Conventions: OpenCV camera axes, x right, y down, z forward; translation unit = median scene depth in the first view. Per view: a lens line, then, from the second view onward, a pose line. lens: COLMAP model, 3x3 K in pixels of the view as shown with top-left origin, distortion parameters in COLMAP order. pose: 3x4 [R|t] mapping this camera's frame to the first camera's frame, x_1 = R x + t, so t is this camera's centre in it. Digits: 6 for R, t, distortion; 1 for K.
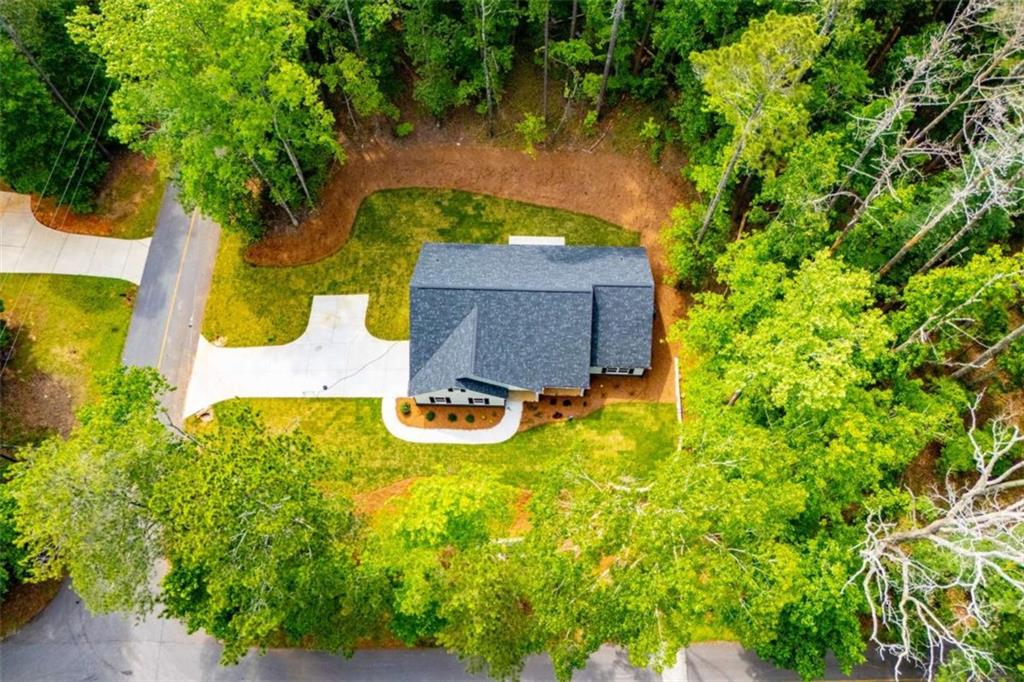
lens RADIAL K [[737.2, 0, 510.1], [0, 737.2, 337.4], [0, 0, 1]] dist [0.052381, -0.013628]
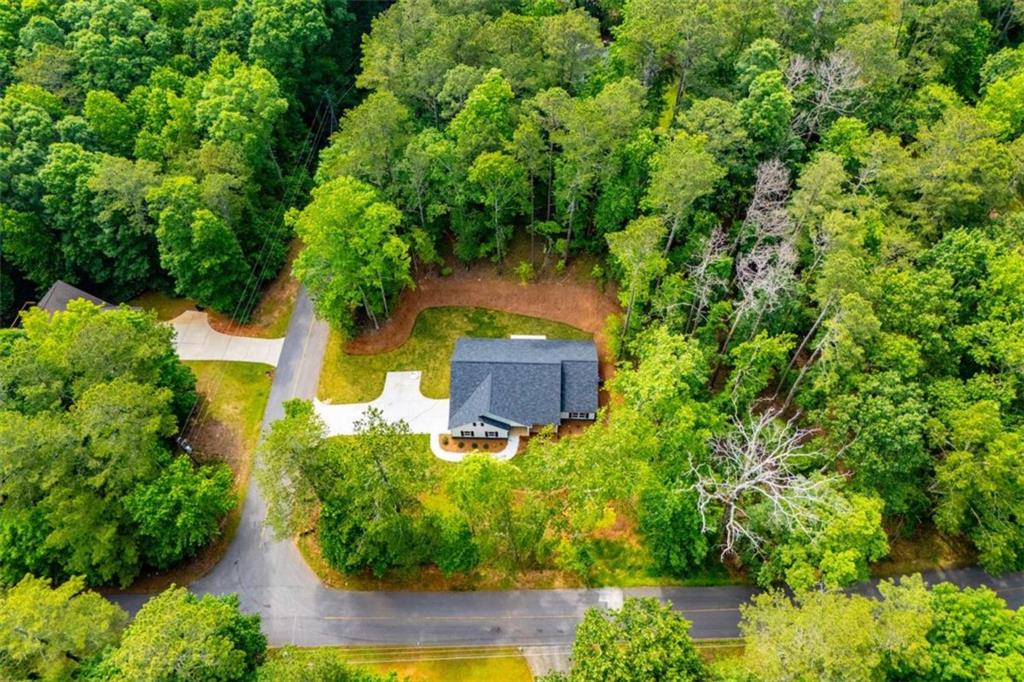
lens RADIAL K [[737.2, 0, 515.6], [0, 737.2, 281.1], [0, 0, 1]] dist [0.052381, -0.013628]
pose [[0.999987, 0.000452, 0.005084, 0.001083], [0.000878, 0.965992, -0.258571, 0.172825], [-0.005028, 0.258572, 0.965979, -0.606343]]
